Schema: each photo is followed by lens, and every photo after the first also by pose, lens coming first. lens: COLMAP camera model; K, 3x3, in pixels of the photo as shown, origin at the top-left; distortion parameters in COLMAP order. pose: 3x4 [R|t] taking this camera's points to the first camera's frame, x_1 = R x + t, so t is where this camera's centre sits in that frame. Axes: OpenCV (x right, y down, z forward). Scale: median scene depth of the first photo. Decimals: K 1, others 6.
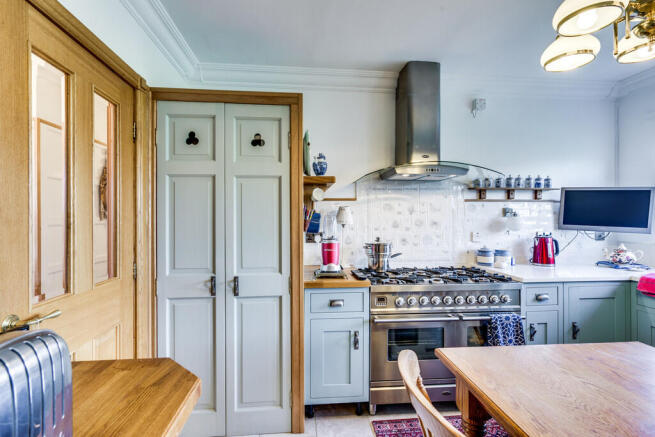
lens RADIAL K [[303.4, 0, 326.8], [0, 303.4, 217.4], [0, 0, 1]] dist [0.000339, 0.000092]
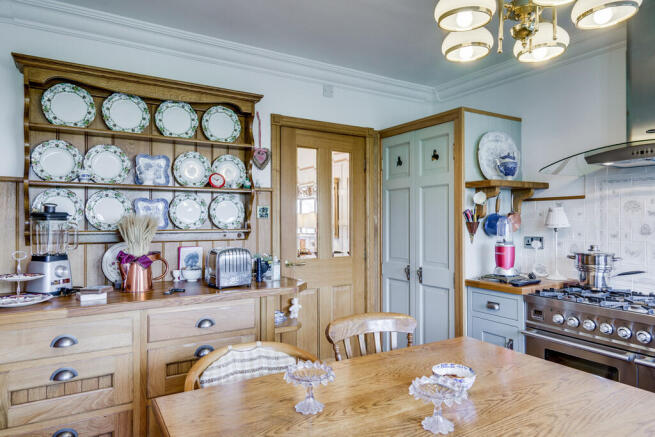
lens RADIAL K [[420.8, 0, 327.8], [0, 420.8, 219.7], [0, 0, 1]] dist [0.014175, -0.001752]
pose [[0.439484, -0.002861, -0.898246, 0.970110], [-0.000728, 0.999993, -0.003541, 0.004418], [0.898250, 0.002210, 0.439479, -0.091663]]
